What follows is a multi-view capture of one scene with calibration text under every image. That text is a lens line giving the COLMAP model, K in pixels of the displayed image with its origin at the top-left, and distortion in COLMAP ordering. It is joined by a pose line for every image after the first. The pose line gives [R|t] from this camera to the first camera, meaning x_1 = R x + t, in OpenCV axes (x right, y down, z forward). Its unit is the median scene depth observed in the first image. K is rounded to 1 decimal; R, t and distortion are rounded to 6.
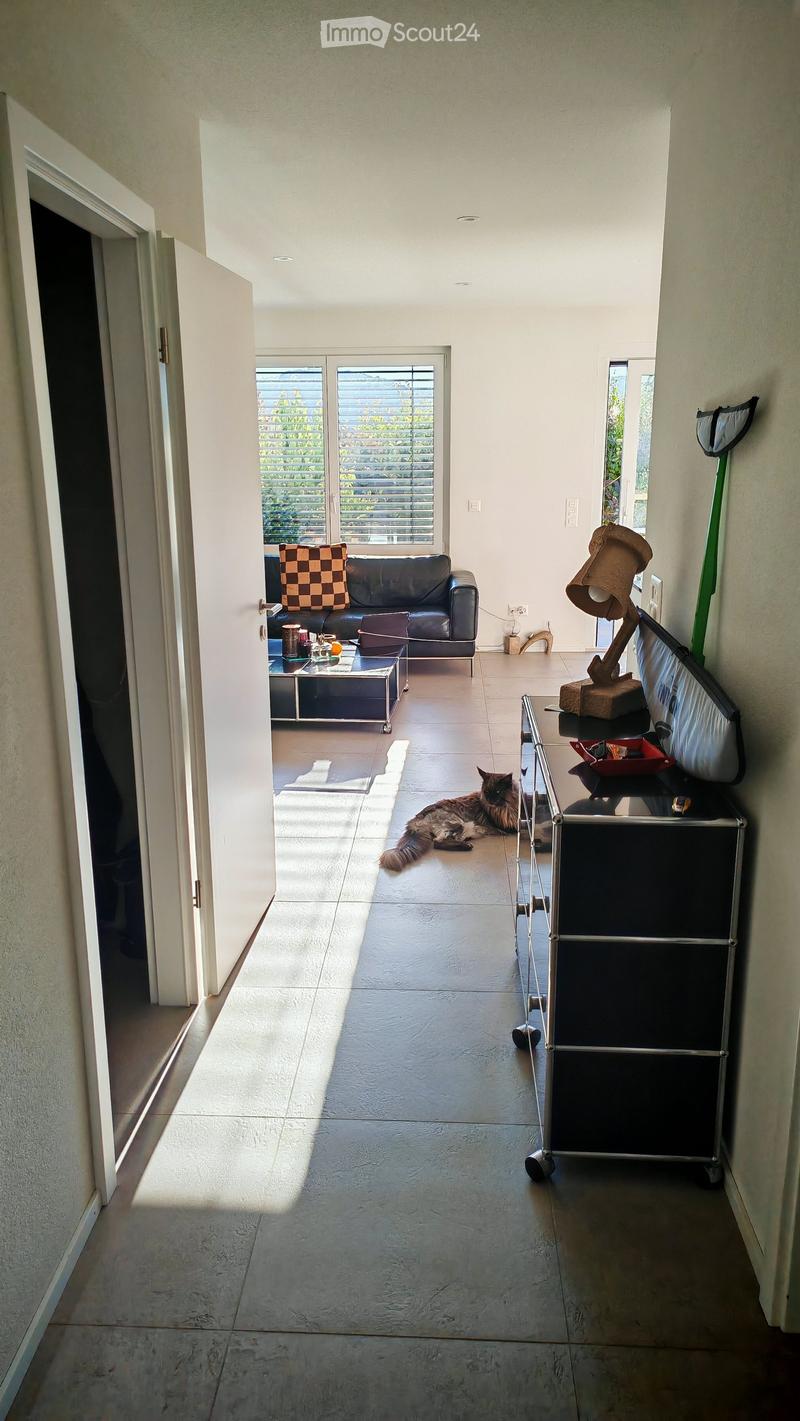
lens RADIAL K [[1020.5, 0, 400.0], [0, 1020.5, 710.5], [0, 0, 1]] dist [0.005333, 0.002147]
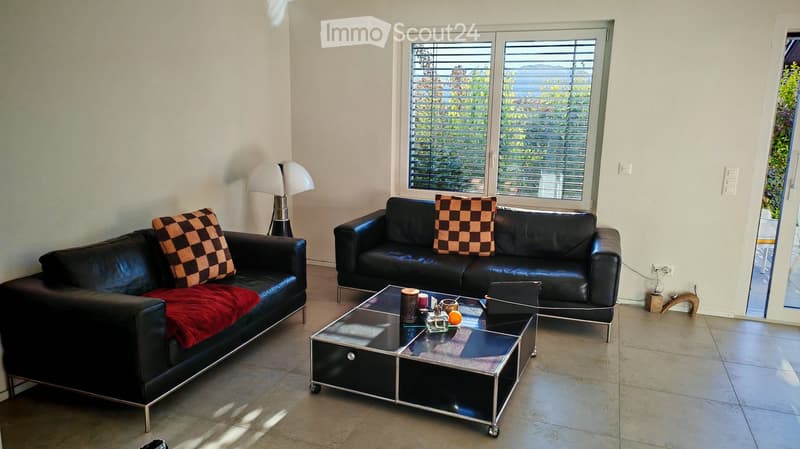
lens RADIAL K [[531.7, 0, 397.5], [0, 531.7, 213.8], [0, 0, 1]] dist [0.006371, 0.002830]
pose [[0.942883, 0.082432, -0.322764, 0.033692], [-0.099983, 0.994257, -0.038151, -0.113552], [0.317766, 0.068243, 0.945710, 0.424593]]
